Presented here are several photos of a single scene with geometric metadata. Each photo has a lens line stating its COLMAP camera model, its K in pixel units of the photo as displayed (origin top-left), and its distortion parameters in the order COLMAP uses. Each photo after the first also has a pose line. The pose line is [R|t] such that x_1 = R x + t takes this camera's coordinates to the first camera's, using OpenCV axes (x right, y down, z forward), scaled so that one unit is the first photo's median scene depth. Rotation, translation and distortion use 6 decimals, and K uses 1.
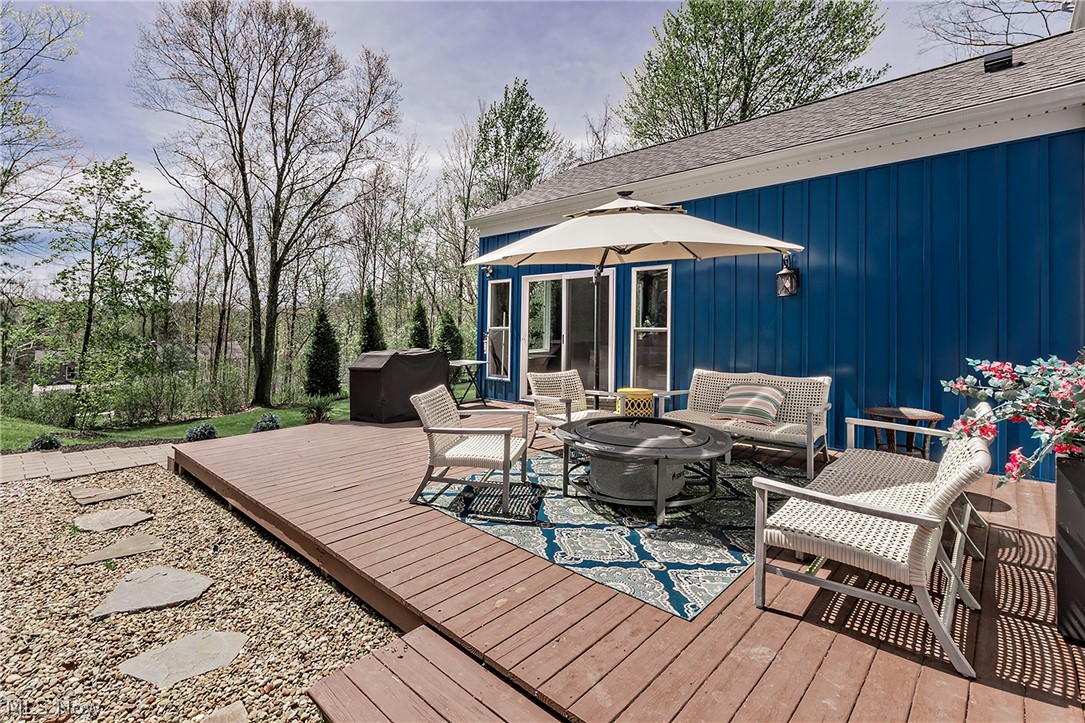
lens RADIAL K [[506.5, 0, 494.0], [0, 506.5, 284.4], [0, 0, 1]] dist [-0.017040, -0.000348]
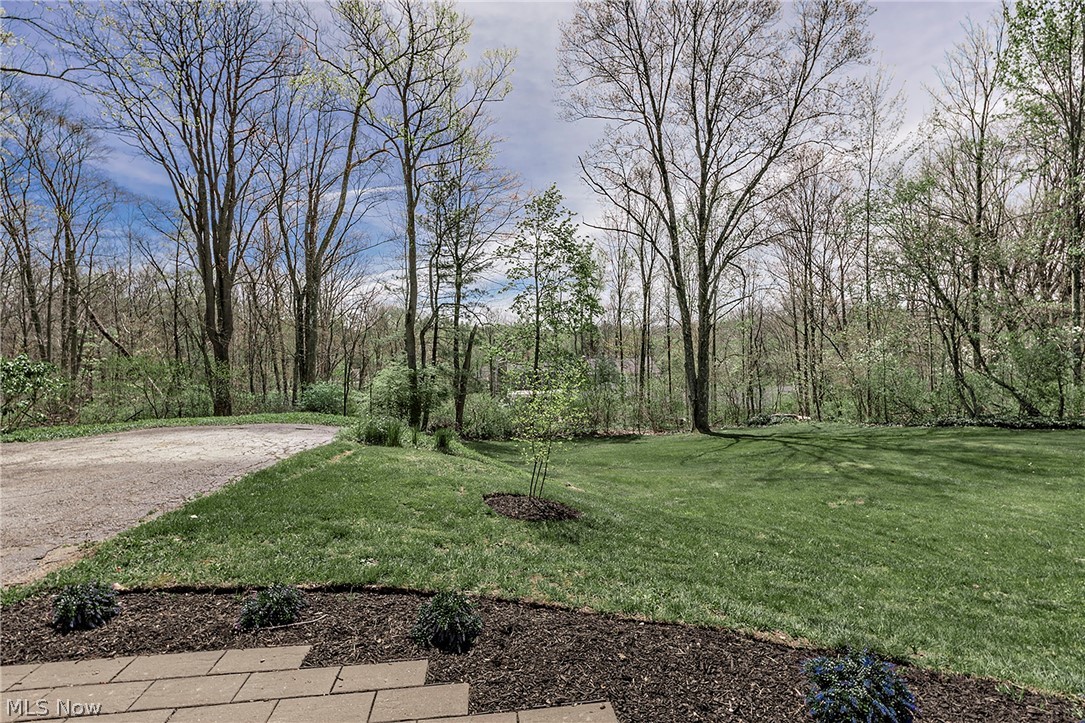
lens RADIAL K [[506.5, 0, 544.4], [0, 506.5, 358.5], [0, 0, 1]] dist [-0.017040, -0.000348]
pose [[0.785956, 0.009076, -0.618215, -0.106019], [0.060488, 0.993967, 0.091493, 0.016205], [0.615316, -0.109304, 0.780666, 0.133191]]
